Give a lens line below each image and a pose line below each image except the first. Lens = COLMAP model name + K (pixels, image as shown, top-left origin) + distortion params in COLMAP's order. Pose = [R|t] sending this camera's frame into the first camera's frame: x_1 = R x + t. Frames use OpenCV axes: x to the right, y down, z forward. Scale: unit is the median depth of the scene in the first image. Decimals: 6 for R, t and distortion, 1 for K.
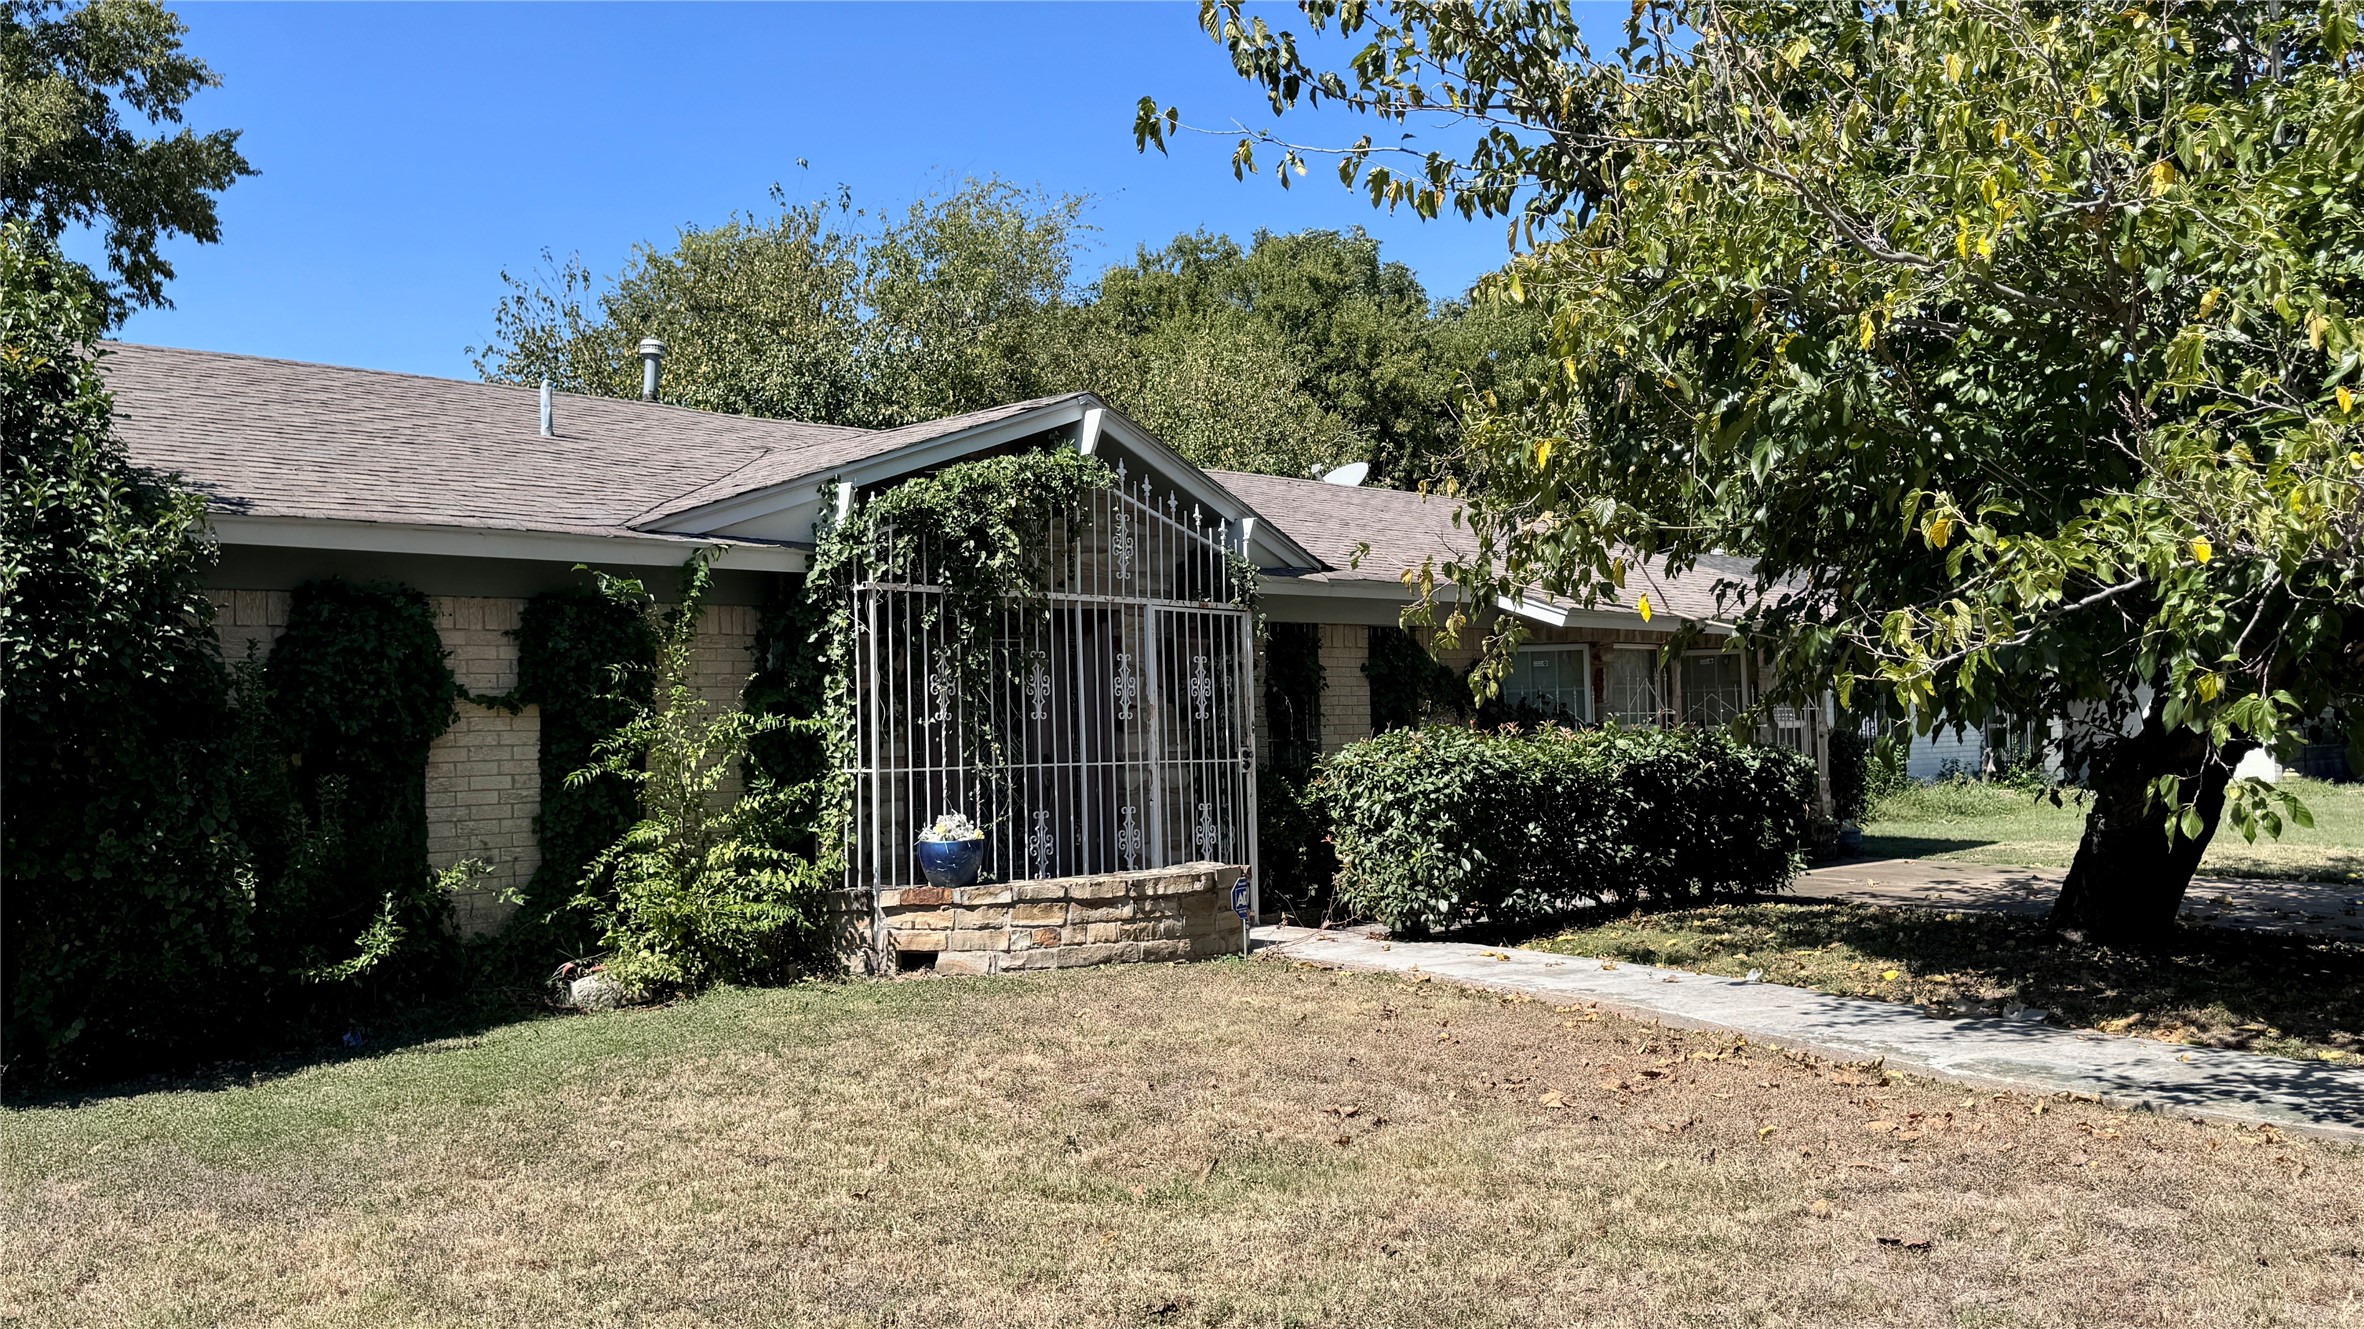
lens RADIAL K [[1920.8, 0, 1193.5], [0, 1920.8, 659.8], [0, 0, 1]] dist [0.162106, -0.314893]
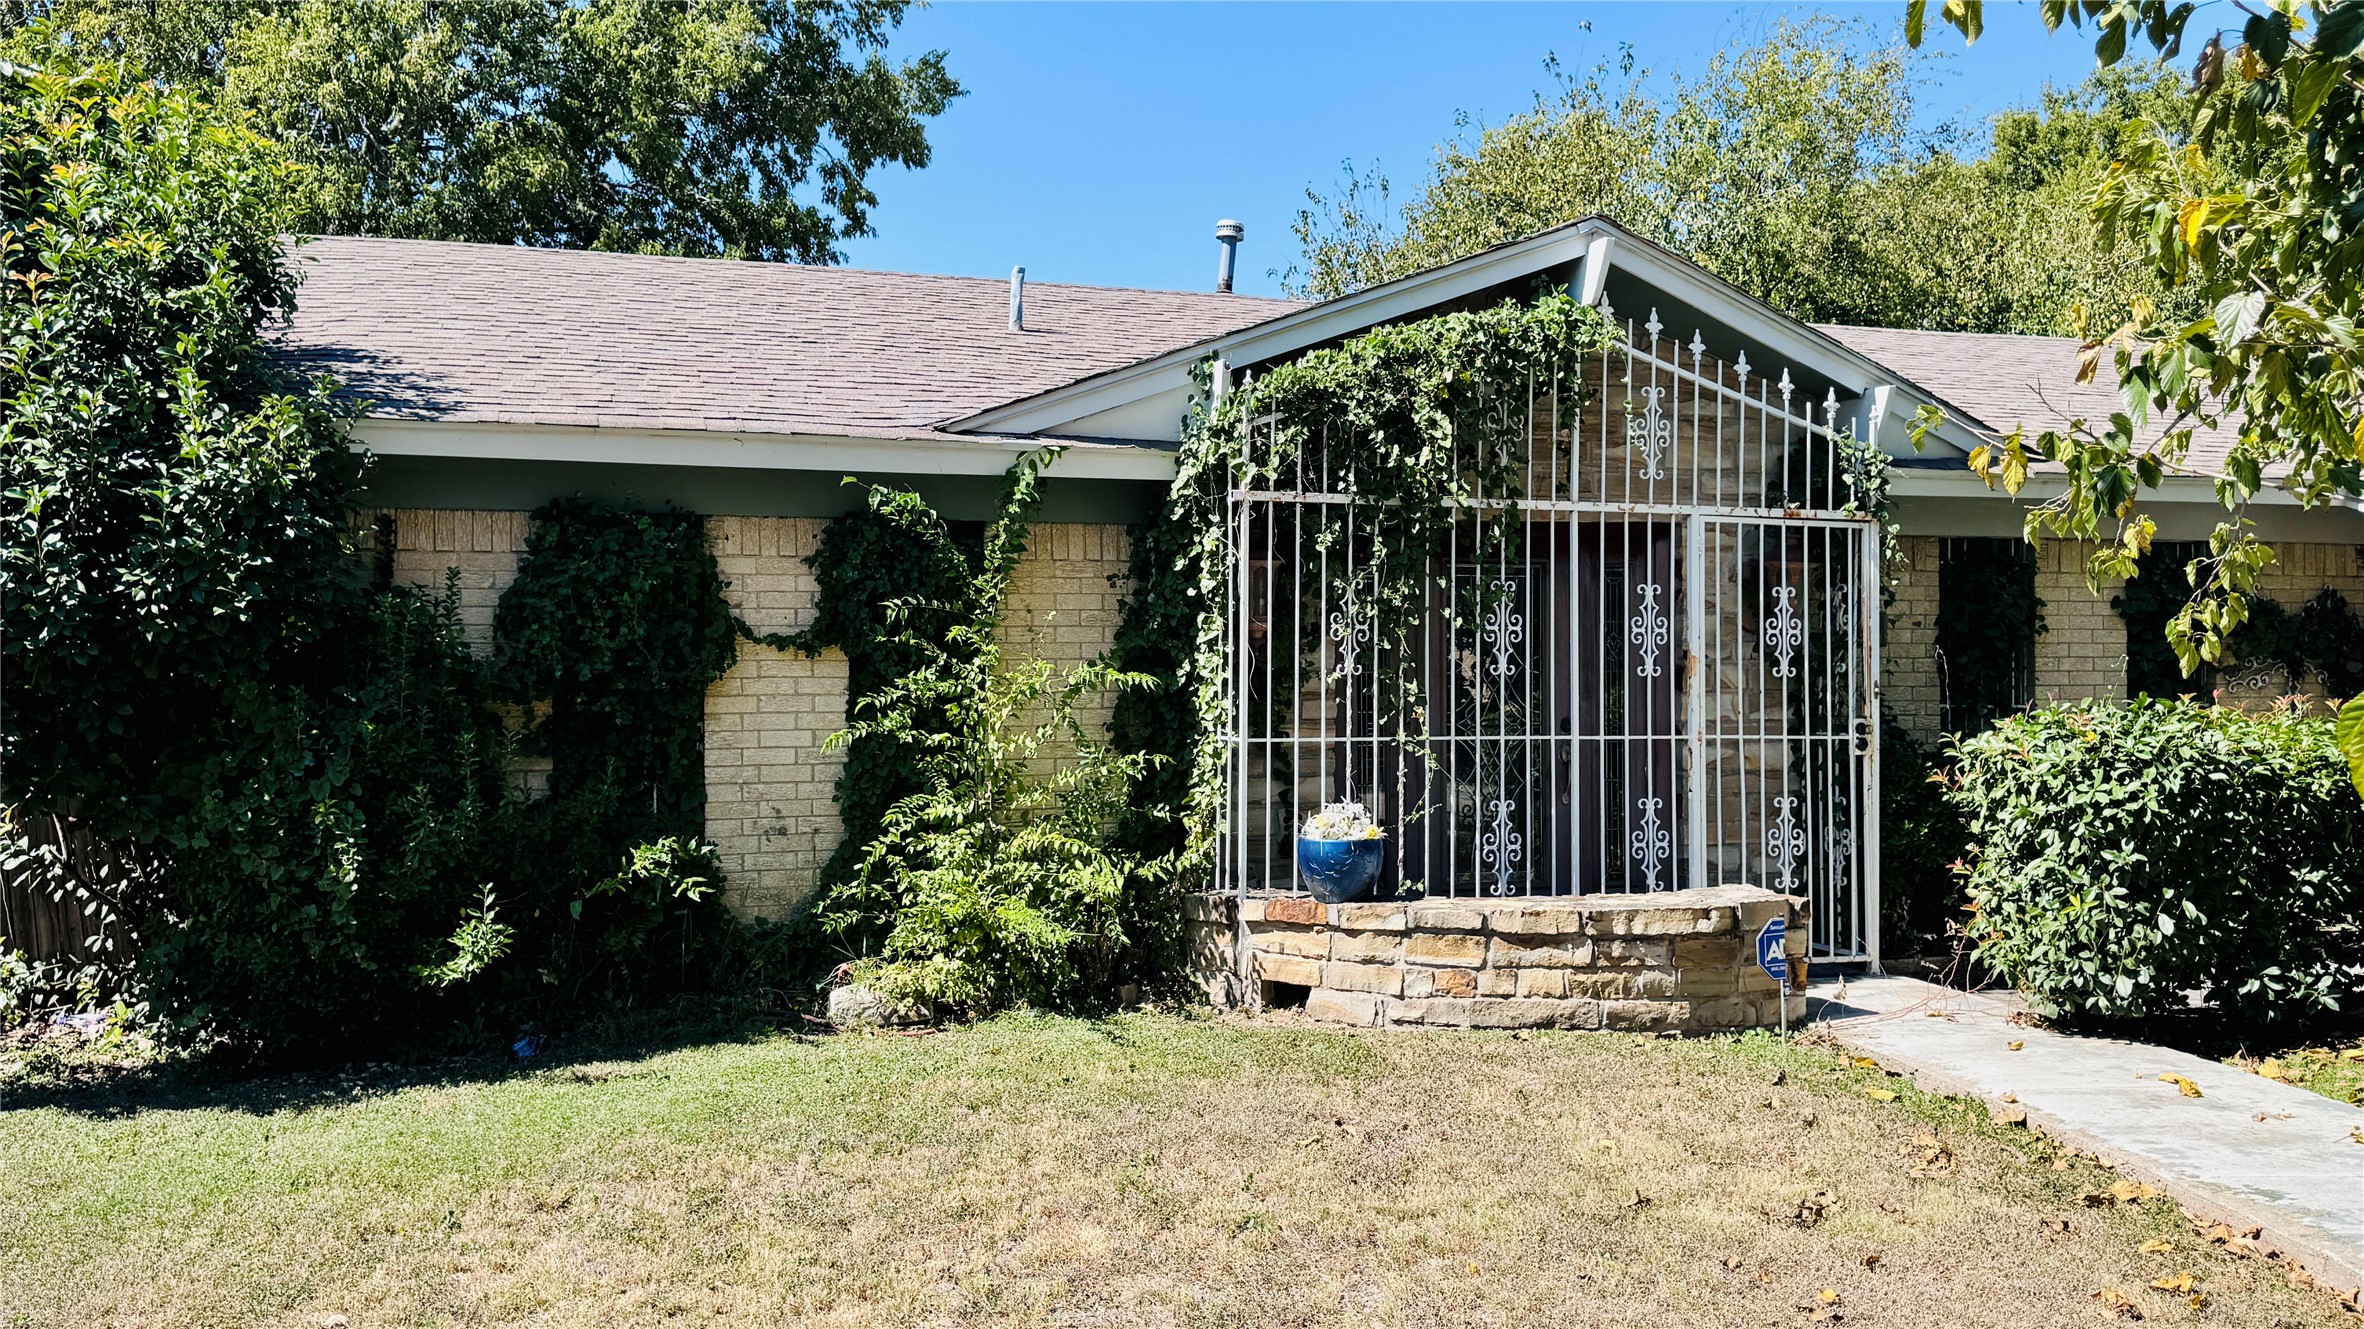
lens RADIAL K [[1920.8, 0, 1193.5], [0, 1920.8, 659.8], [0, 0, 1]] dist [0.162106, -0.314893]
pose [[0.888449, 0.020881, -0.458500, 0.158533], [-0.001903, 0.999124, 0.041815, -0.005385], [0.458971, -0.036278, 0.887710, 0.312767]]
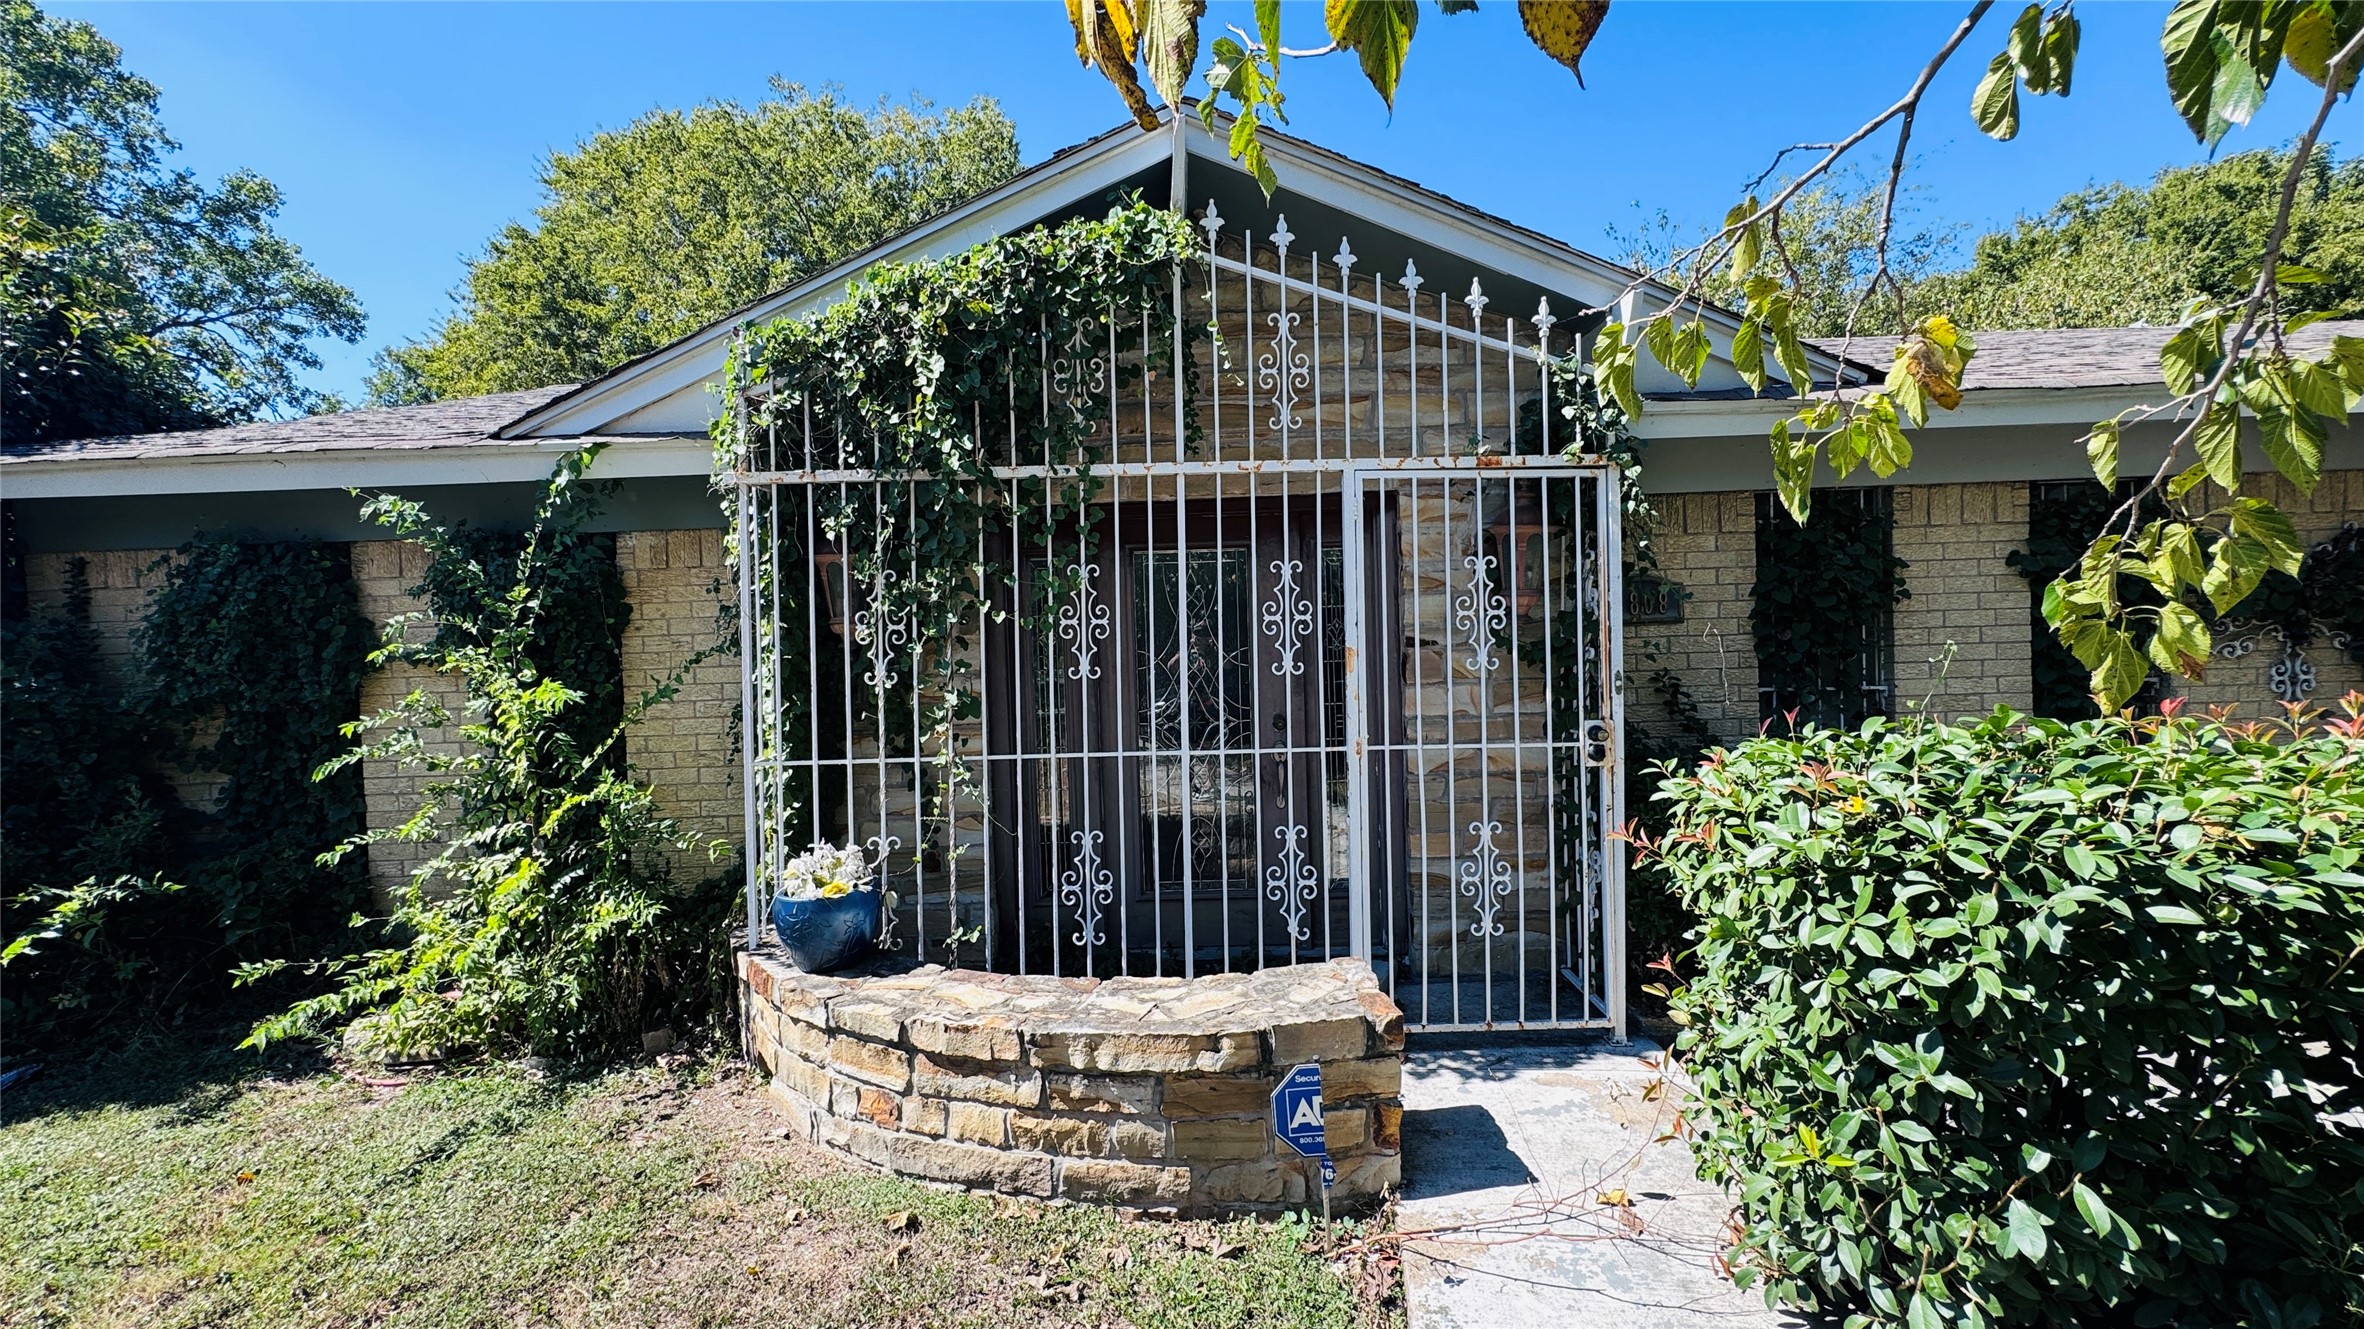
lens RADIAL K [[944.6, 0, 1182.0], [0, 944.6, 664.5], [0, 0, 1]] dist [-0.000092, 0.000083]
pose [[0.694705, 0.022315, -0.718949, 0.160945], [0.042082, 0.996546, 0.071595, 0.006845], [0.718063, -0.079992, 0.691366, 0.861661]]
